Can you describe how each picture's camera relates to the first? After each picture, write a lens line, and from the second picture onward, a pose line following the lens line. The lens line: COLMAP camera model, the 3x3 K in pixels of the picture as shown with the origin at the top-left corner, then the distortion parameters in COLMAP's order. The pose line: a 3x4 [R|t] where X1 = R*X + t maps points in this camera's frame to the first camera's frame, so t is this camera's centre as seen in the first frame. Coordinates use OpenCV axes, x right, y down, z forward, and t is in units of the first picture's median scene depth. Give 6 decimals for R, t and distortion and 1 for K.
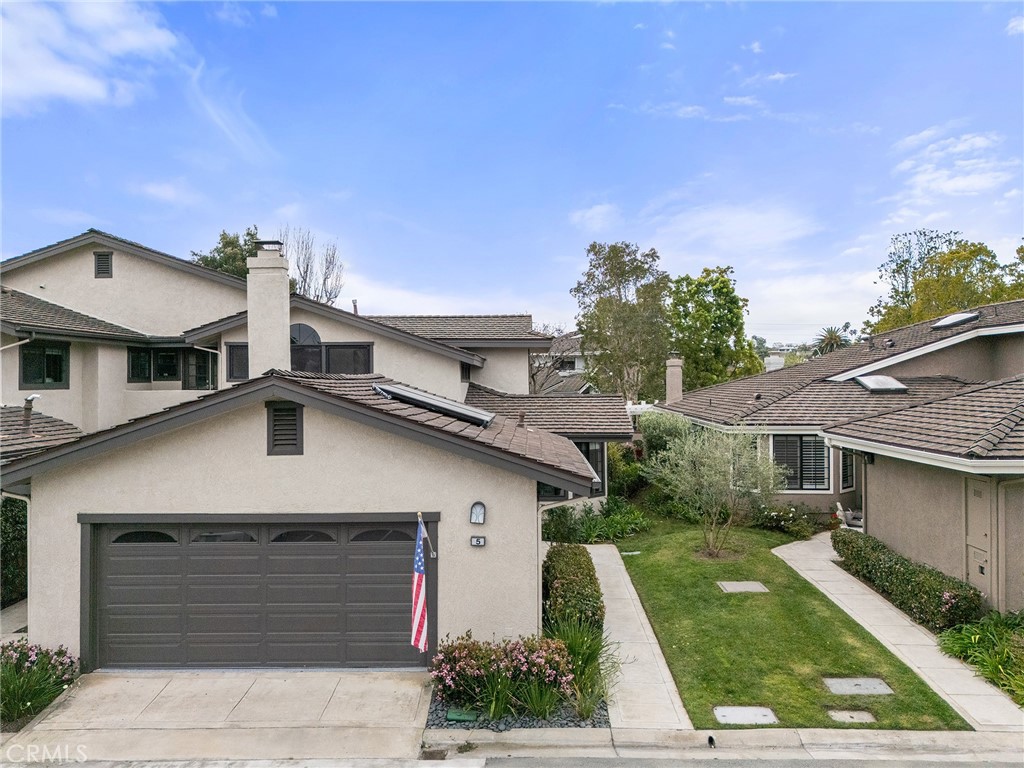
lens RADIAL K [[768.6, 0, 511.9], [0, 768.6, 390.0], [0, 0, 1]] dist [0.036091, -0.034582]
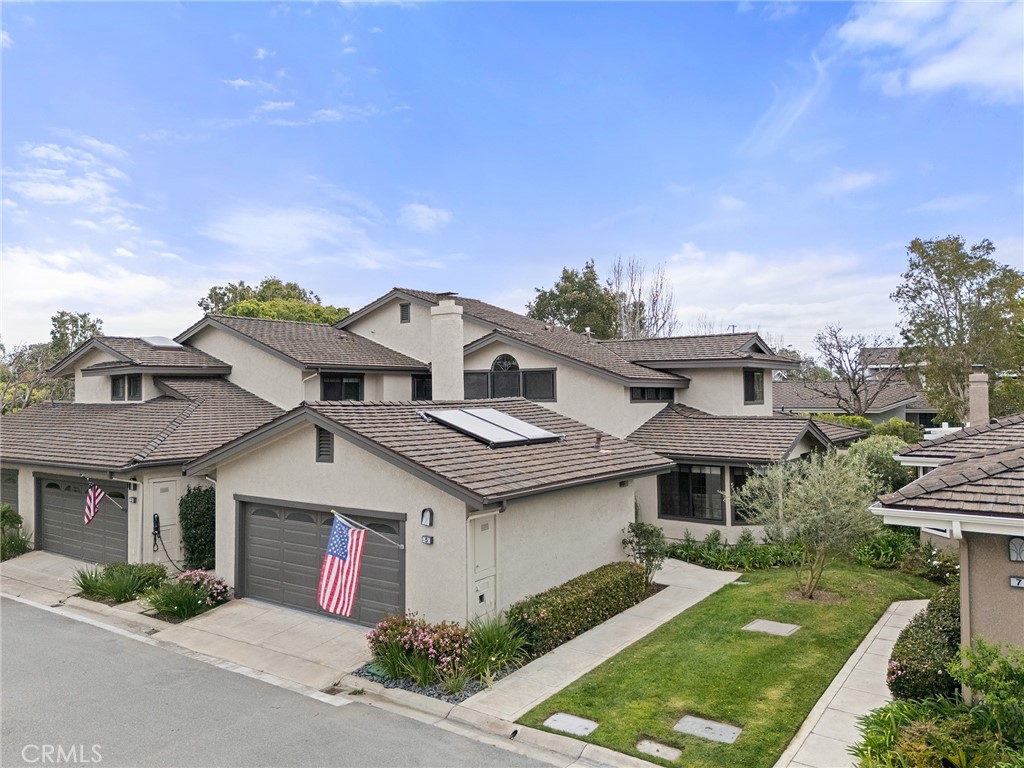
lens RADIAL K [[768.6, 0, 509.5], [0, 768.6, 386.5], [0, 0, 1]] dist [0.036091, -0.034582]
pose [[0.819991, -0.008202, -0.572318, 0.770943], [-0.001929, 0.999852, -0.017093, -0.028852], [0.572374, 0.015120, 0.819853, 0.055201]]
